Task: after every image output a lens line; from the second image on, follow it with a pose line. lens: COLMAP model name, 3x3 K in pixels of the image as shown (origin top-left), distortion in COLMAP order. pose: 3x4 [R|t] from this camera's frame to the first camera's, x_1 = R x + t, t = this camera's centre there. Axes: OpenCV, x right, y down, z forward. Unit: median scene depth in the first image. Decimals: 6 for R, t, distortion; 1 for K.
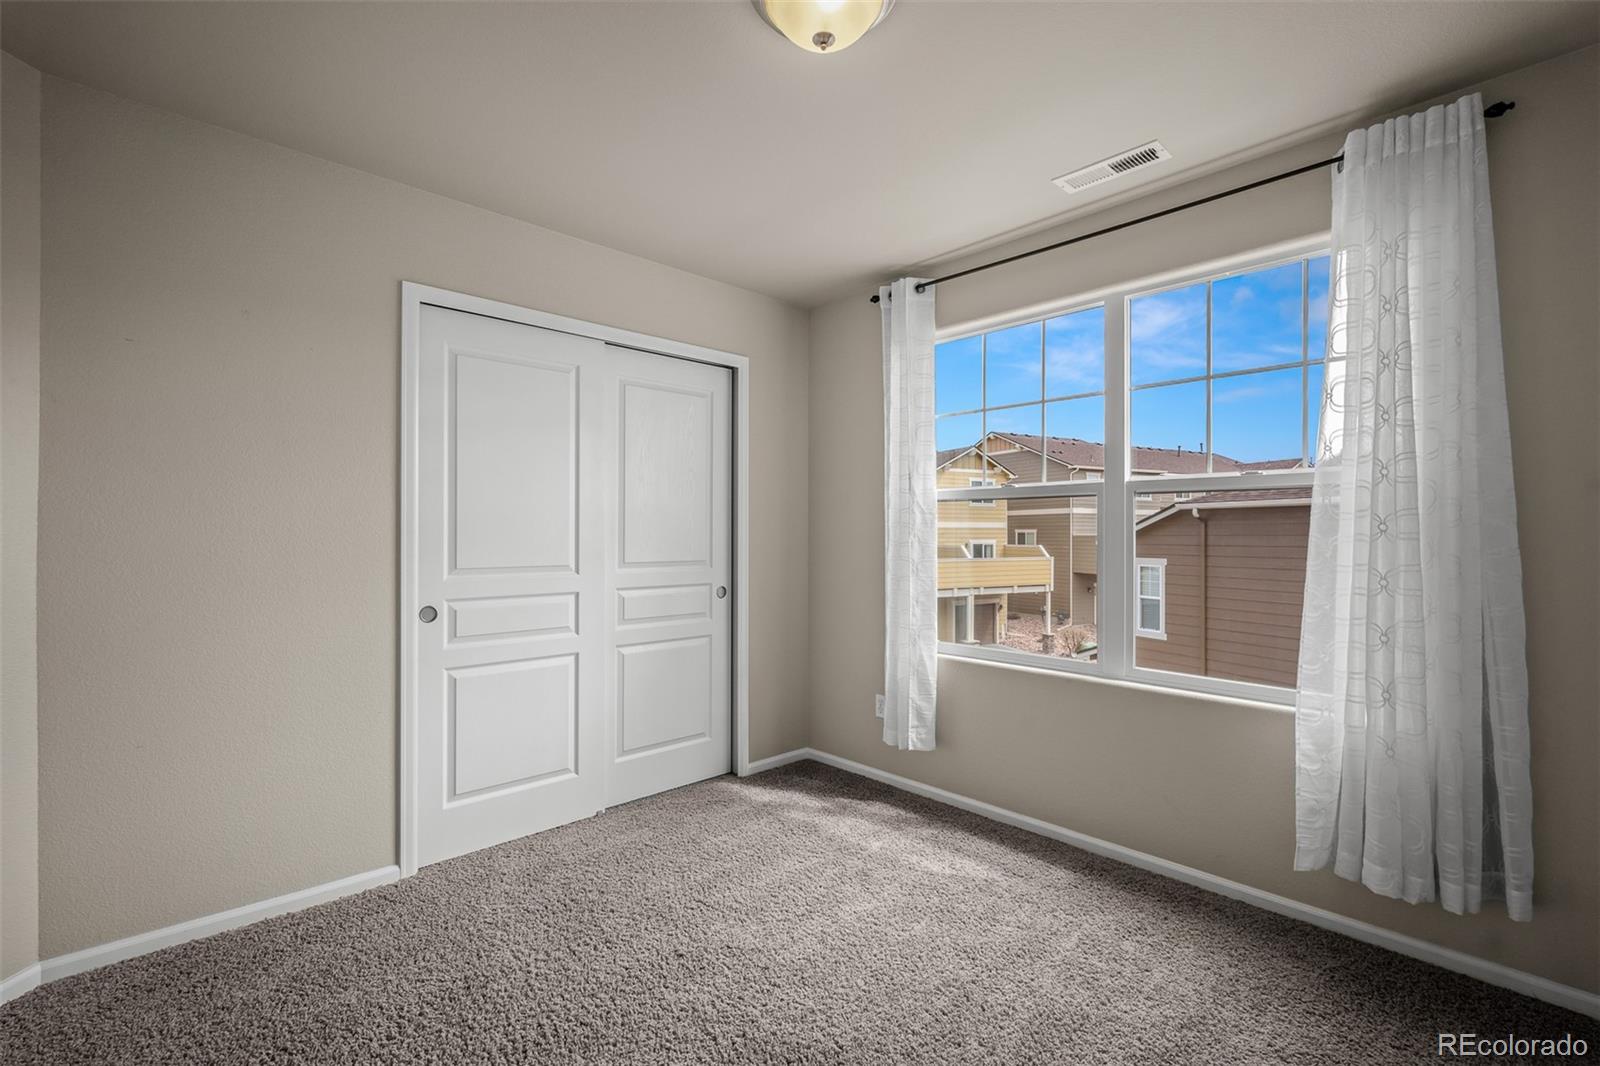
lens RADIAL K [[710.1, 0, 793.9], [0, 710.1, 534.0], [0, 0, 1]] dist [-0.000949, -0.000154]
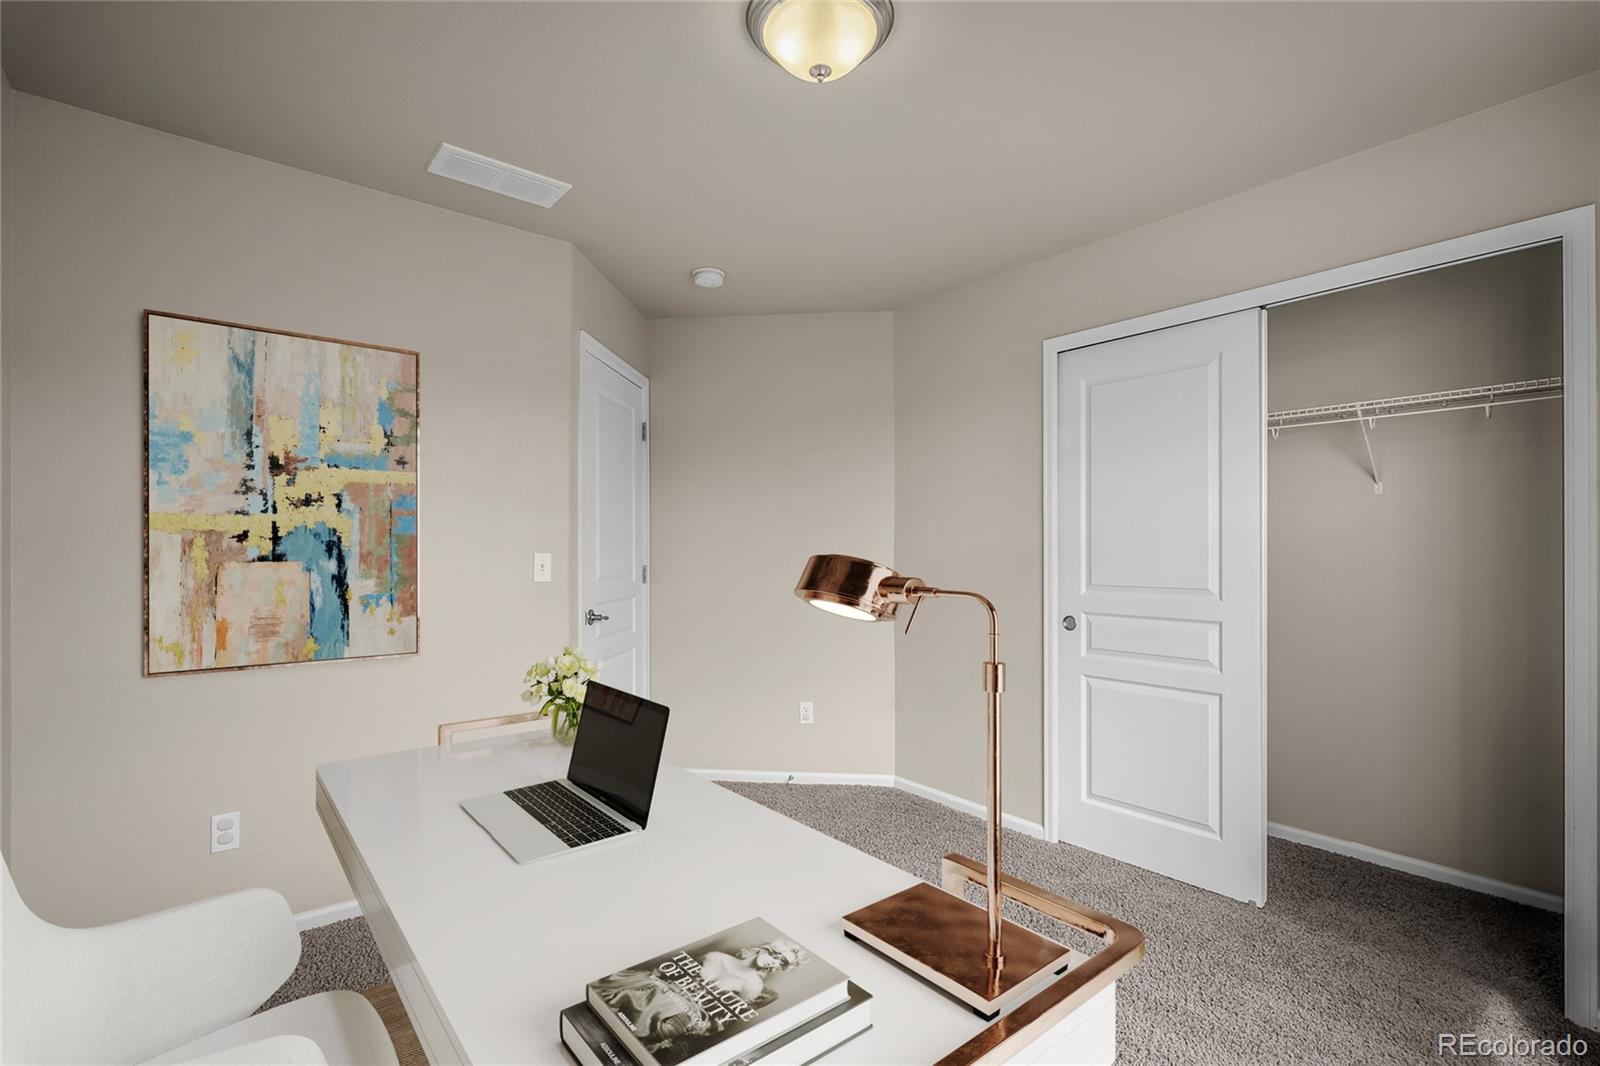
lens RADIAL K [[714.5, 0, 796.5], [0, 714.5, 548.9], [0, 0, 1]] dist [-0.000418, 0.000420]
pose [[-0.064051, -0.004460, -0.997937, 0.644911], [0.004658, 0.999978, -0.004768, -0.002858], [0.997936, -0.004954, -0.064028, 0.625423]]
